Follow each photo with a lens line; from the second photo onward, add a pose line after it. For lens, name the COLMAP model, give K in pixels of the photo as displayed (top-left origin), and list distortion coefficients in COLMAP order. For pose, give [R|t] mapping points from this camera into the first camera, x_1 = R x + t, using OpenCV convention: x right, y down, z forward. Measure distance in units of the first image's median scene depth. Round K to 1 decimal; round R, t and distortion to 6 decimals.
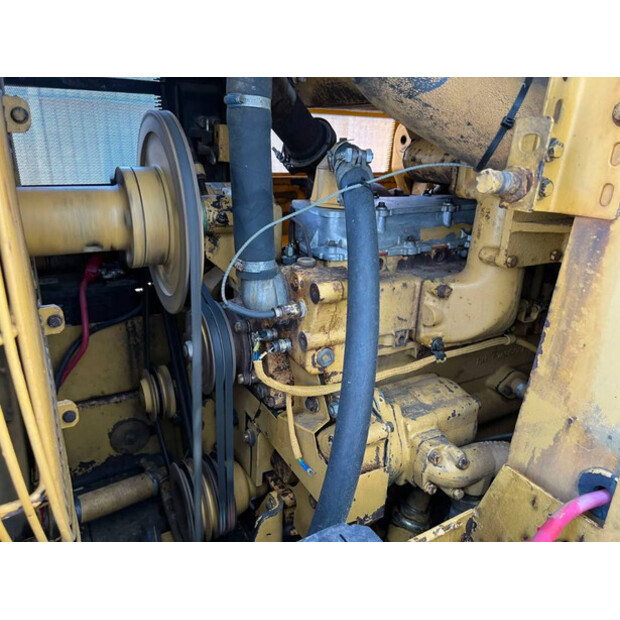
lens RADIAL K [[467.6, 0, 310.0], [0, 467.6, 310.0], [0, 0, 1]] dist [0.038680, -0.001114]
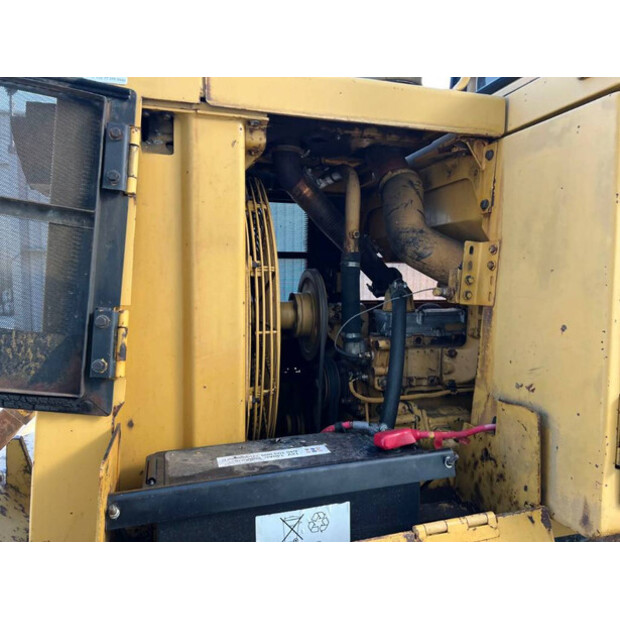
lens RADIAL K [[467.6, 0, 310.0], [0, 467.6, 310.0], [0, 0, 1]] dist [0.038680, -0.001114]
pose [[0.971042, -0.010820, -0.238662, 0.195788], [-0.057273, 0.959300, -0.276519, 0.364892], [0.231941, 0.282180, 0.930902, -0.970484]]
